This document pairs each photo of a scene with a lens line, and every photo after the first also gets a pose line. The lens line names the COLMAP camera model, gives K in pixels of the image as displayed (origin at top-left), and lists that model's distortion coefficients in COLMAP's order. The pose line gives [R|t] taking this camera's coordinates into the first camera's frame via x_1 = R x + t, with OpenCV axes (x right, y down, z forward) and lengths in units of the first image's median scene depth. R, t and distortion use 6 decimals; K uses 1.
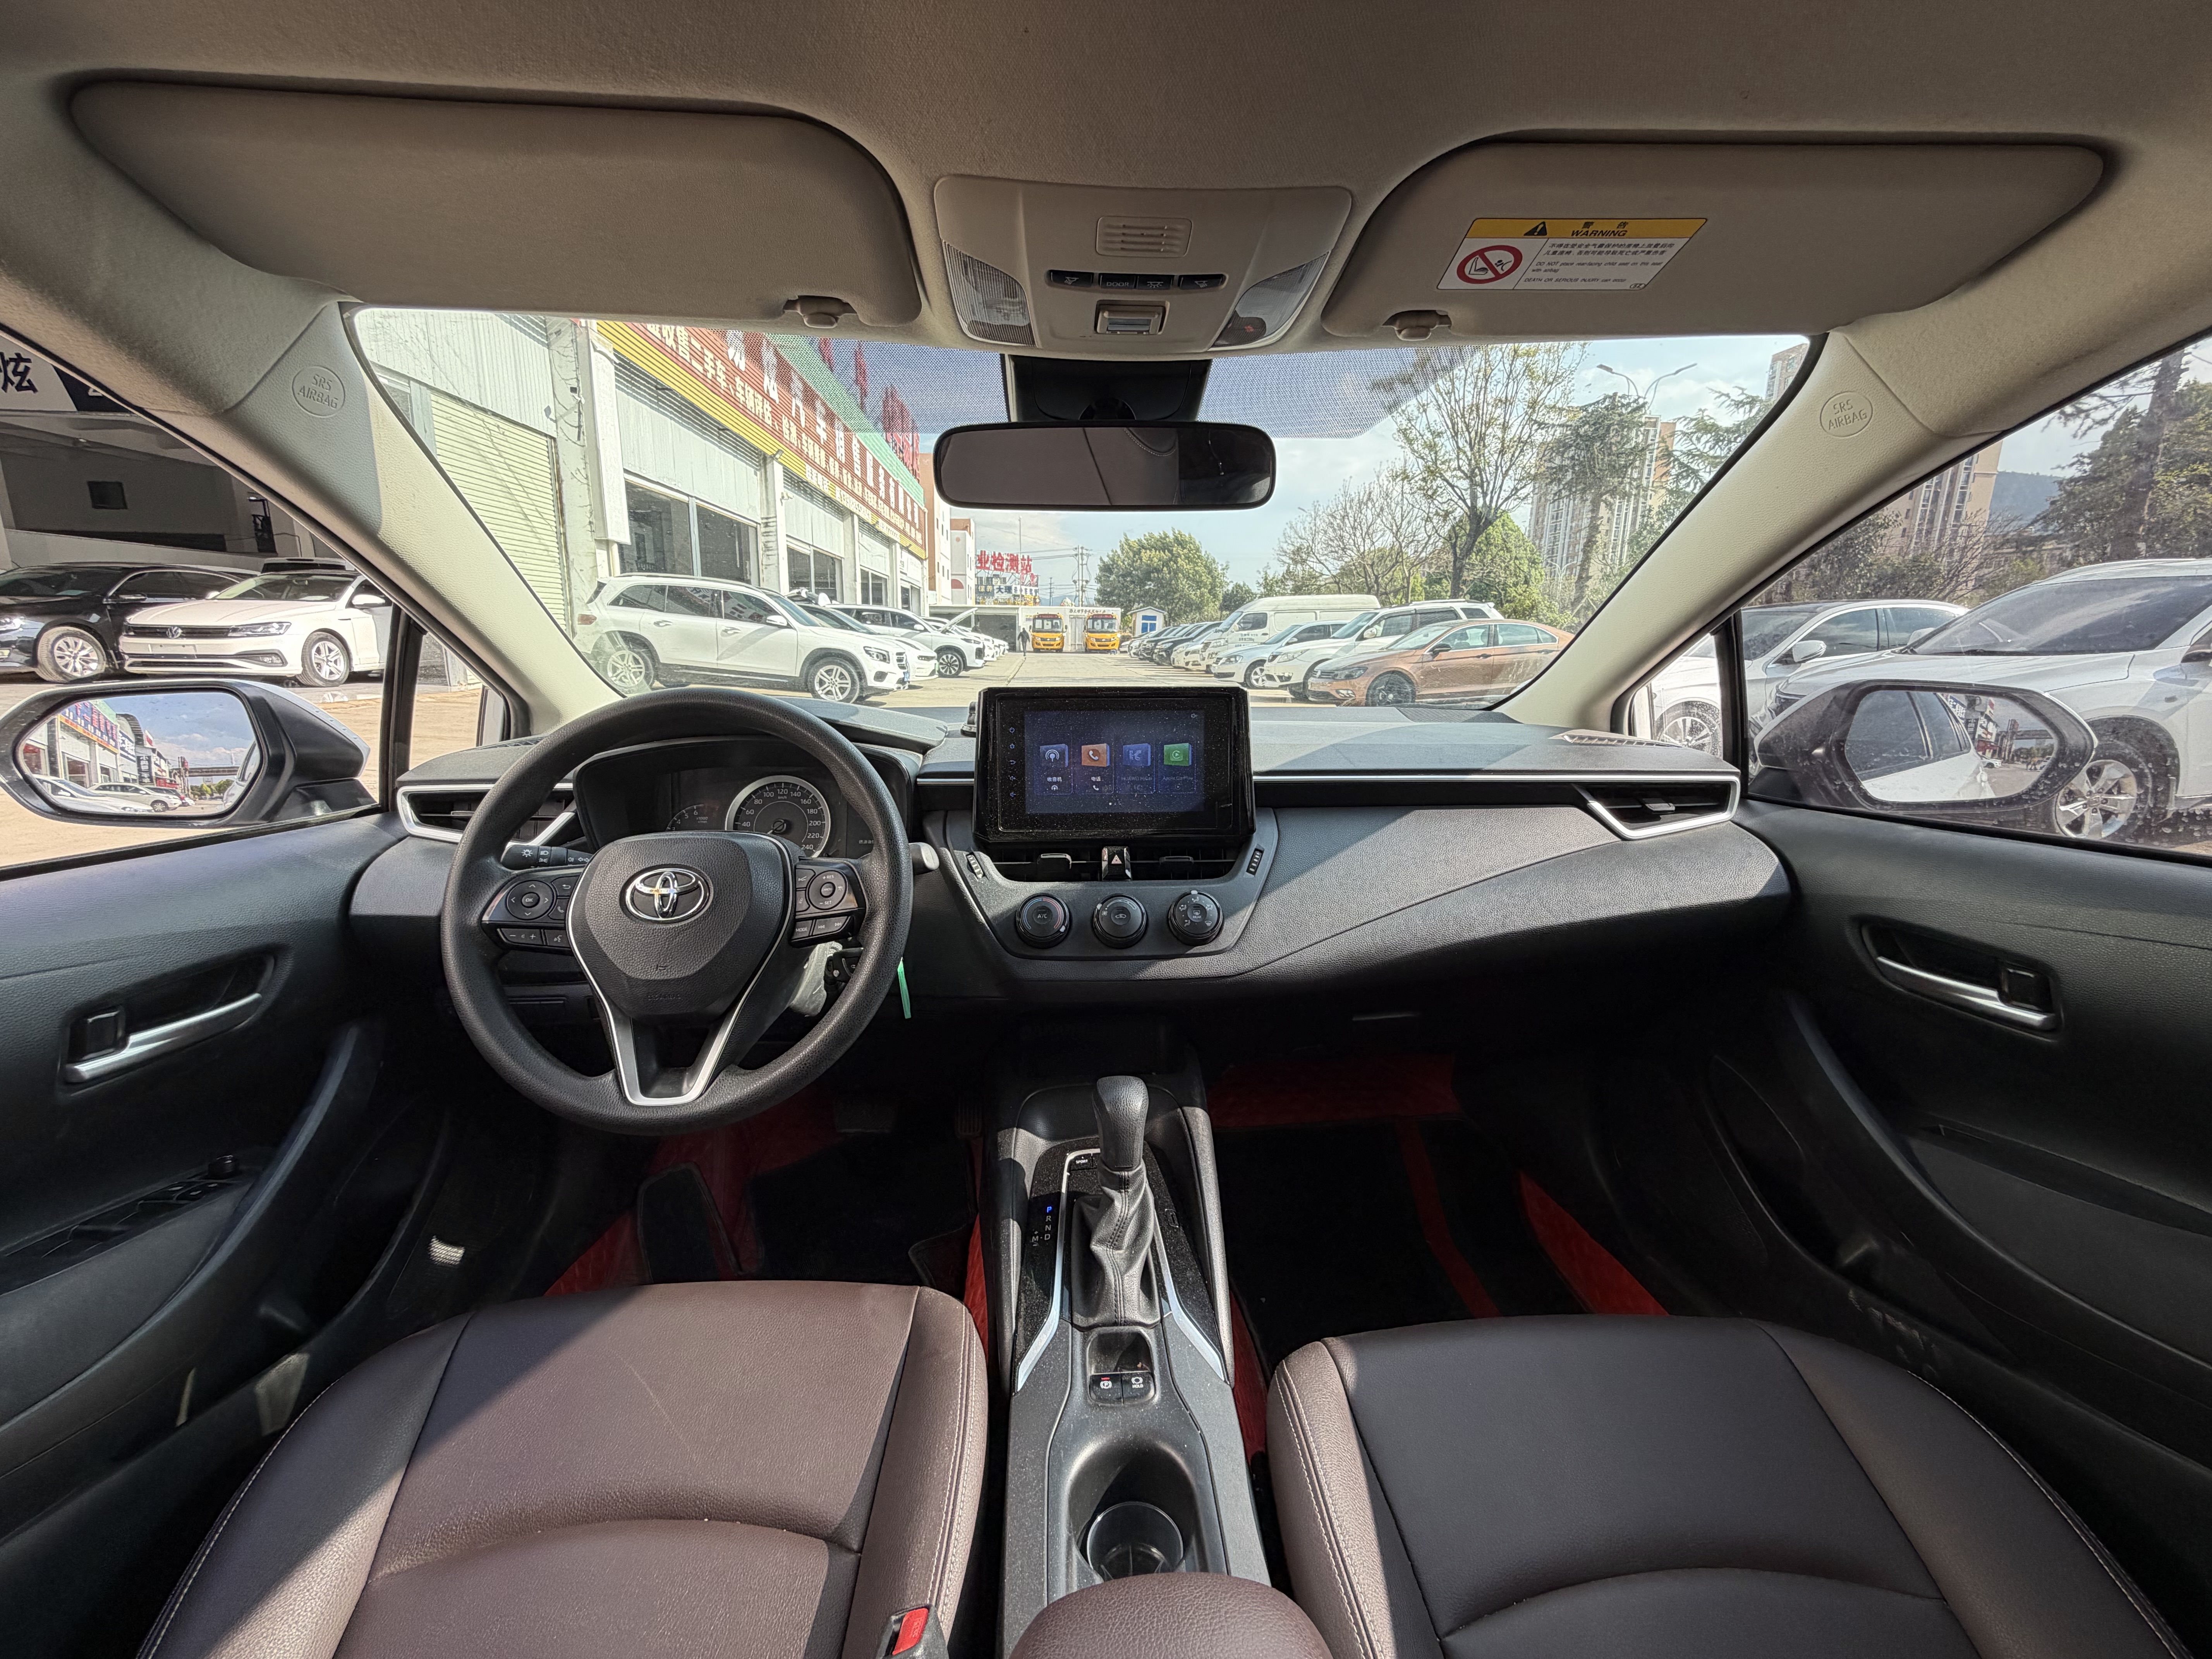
lens RADIAL K [[875.0, 0, 1098.1], [0, 875.0, 830.0], [0, 0, 1]] dist [-0.001239, 0.000831]
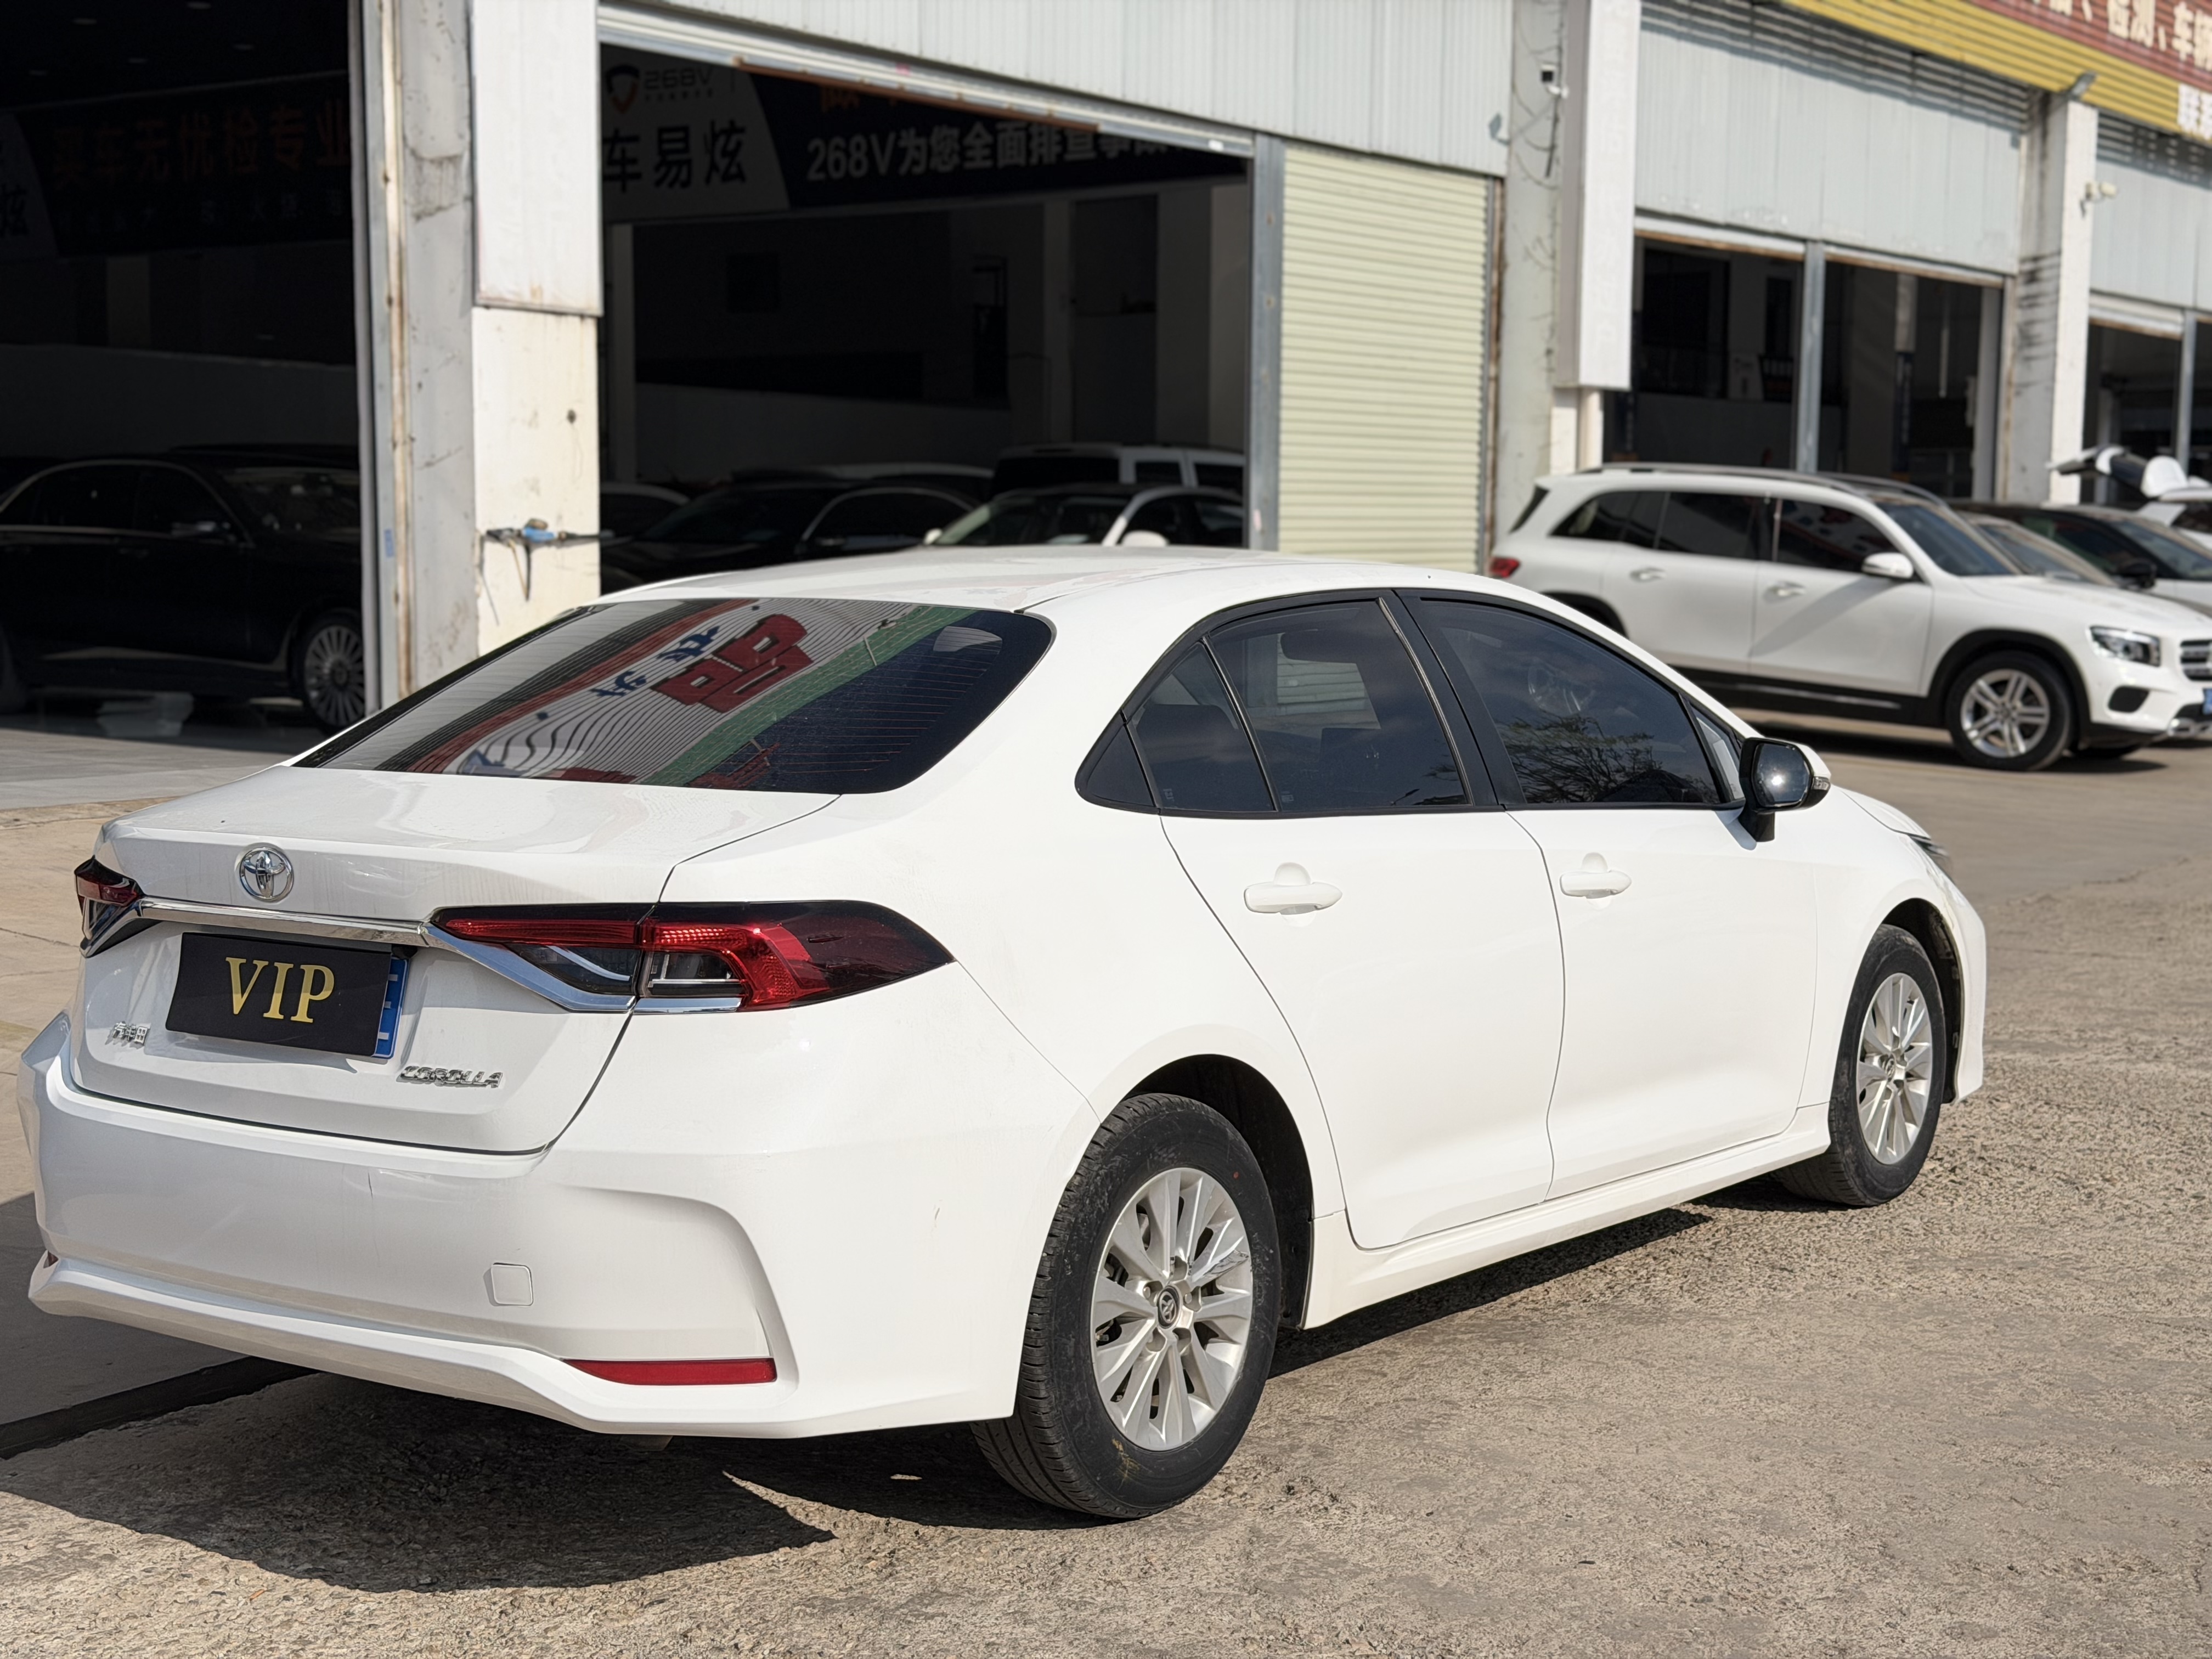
lens RADIAL K [[3125.9, 0, 1113.5], [0, 3125.9, 840.0], [0, 0, 1]] dist [0.083377, 0.000000]
pose [[0.767492, 0.047949, -0.639262, 3.285751], [-0.126046, 0.989020, -0.077147, 0.574513], [0.628544, 0.139786, 0.765109, -3.861981]]
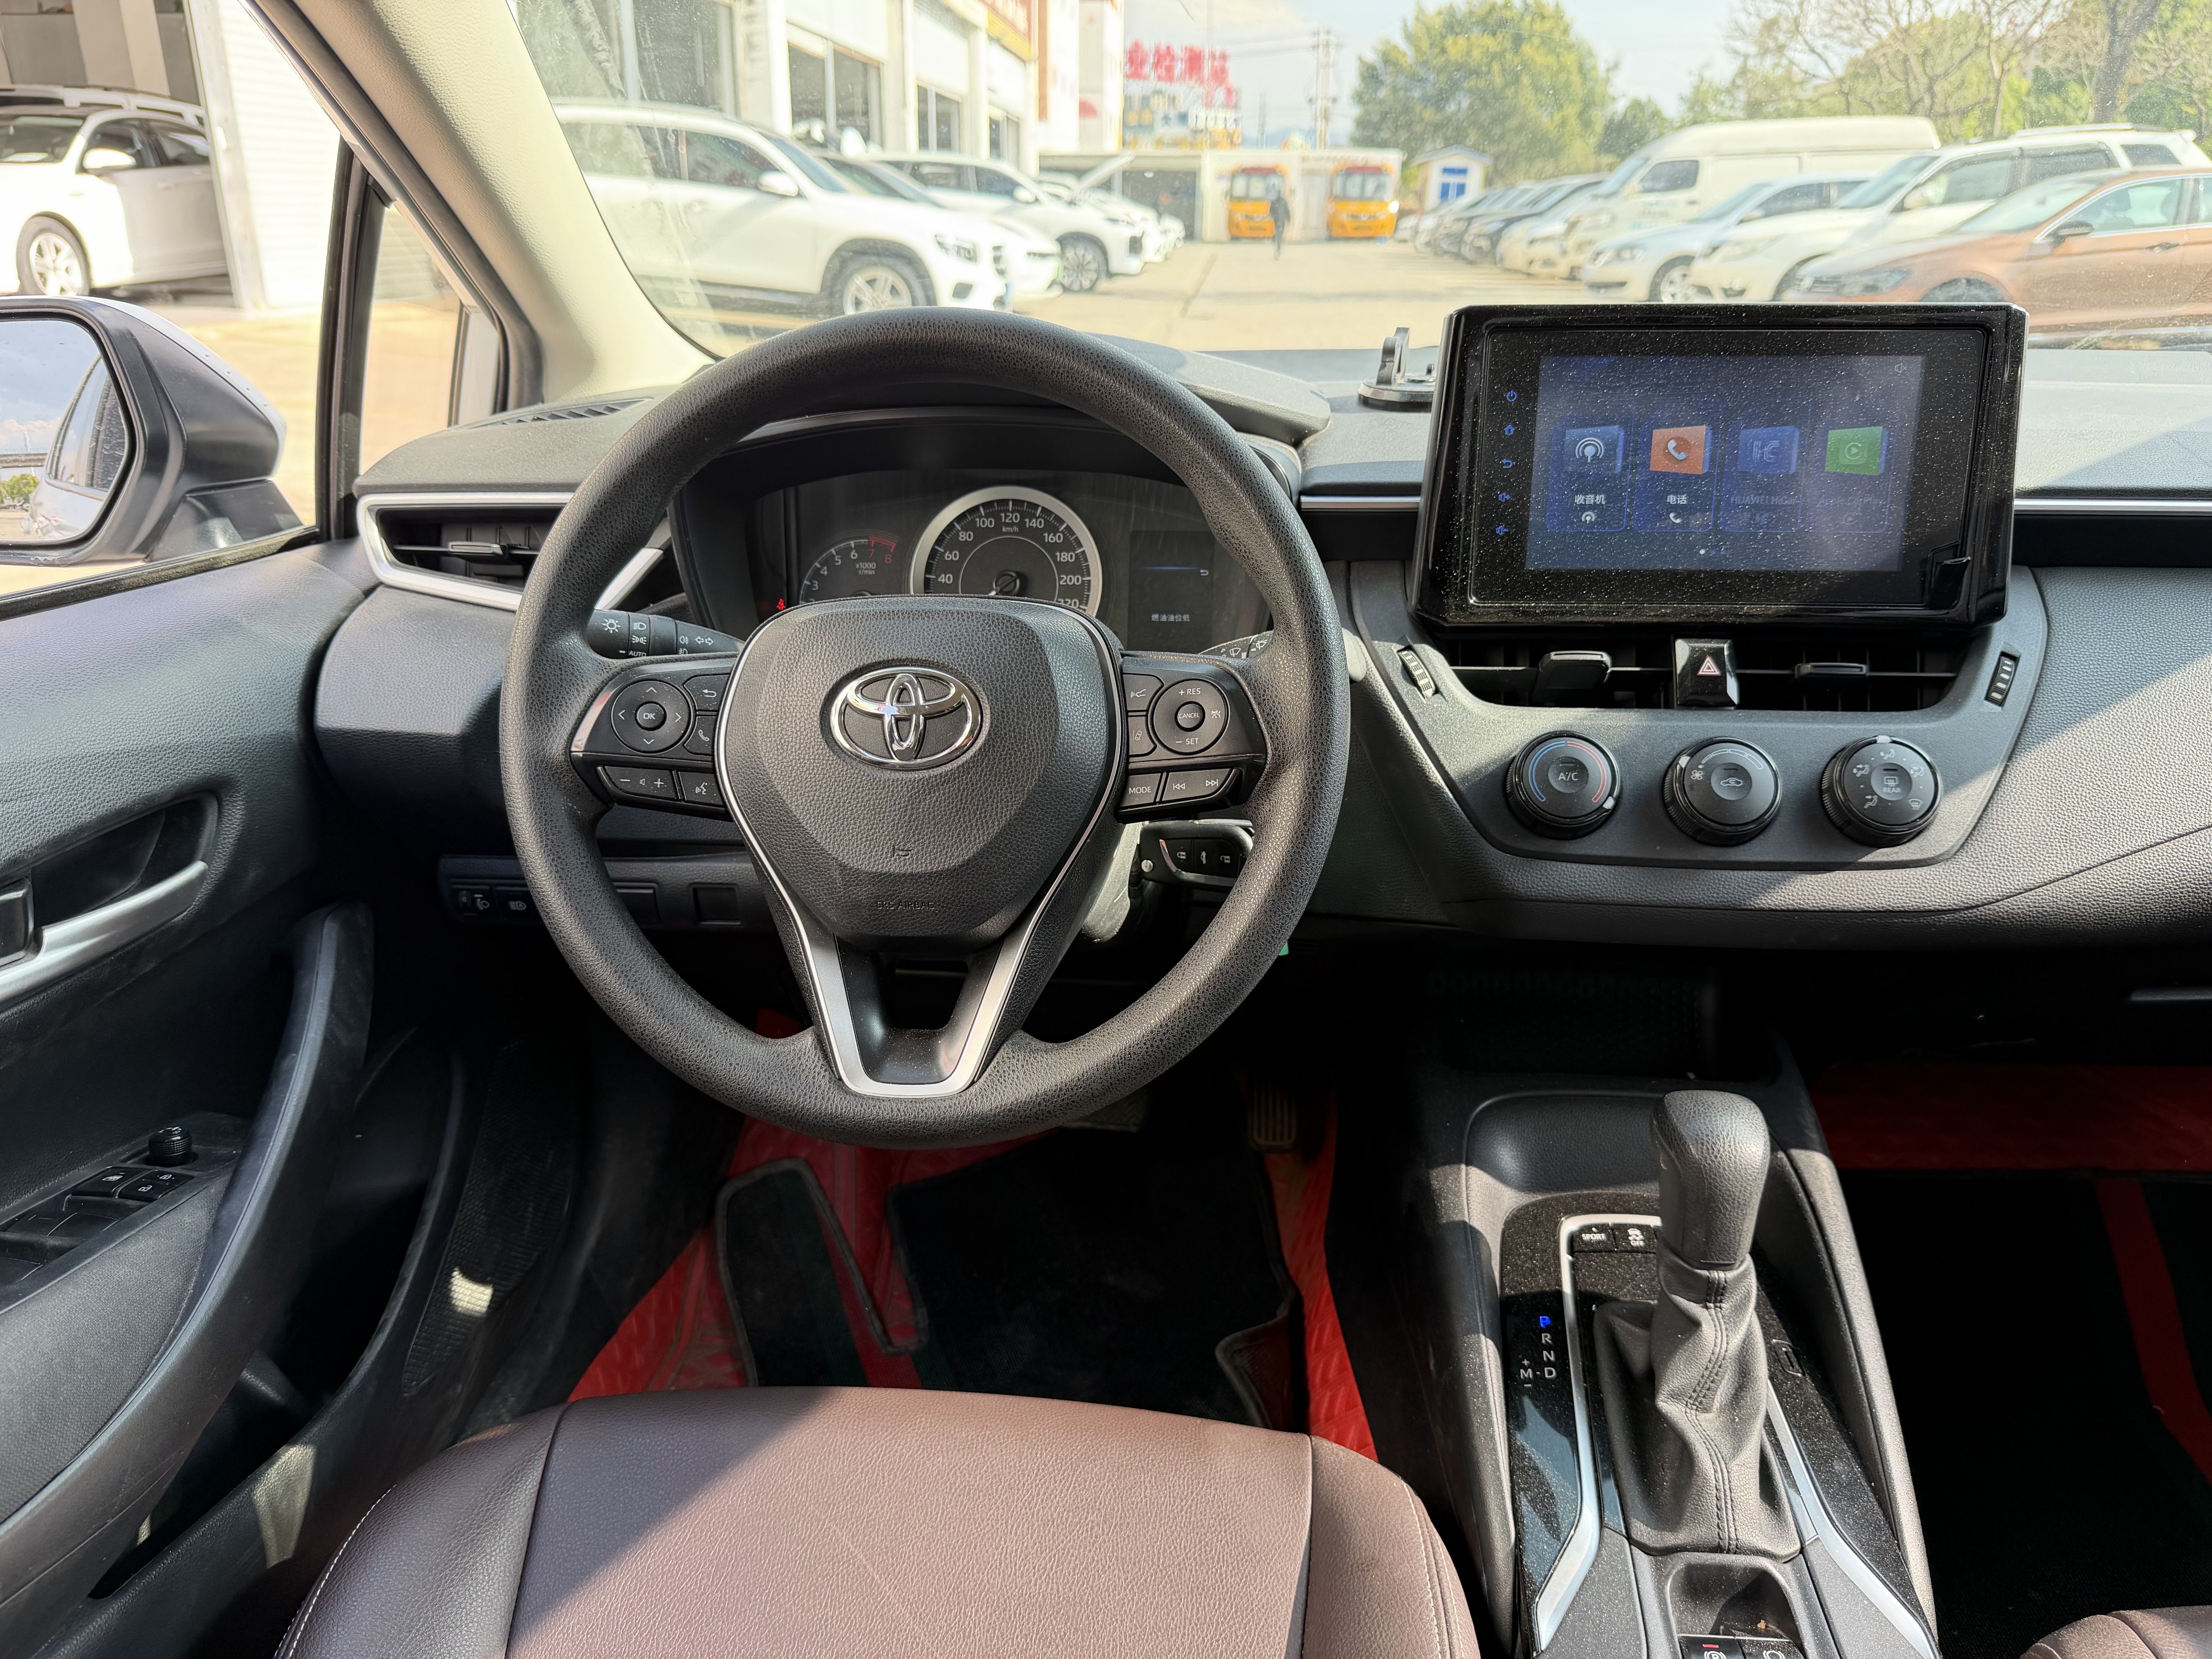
lens RADIAL K [[1568.5, 0, 1103.0], [0, 1568.5, 830.6], [0, 0, 1]] dist [0.013016, -0.027408]
pose [[0.989582, 0.043974, -0.137088, -0.138715], [-0.021909, 0.987118, 0.158487, -0.005947], [0.142292, -0.153832, 0.977798, 0.046375]]
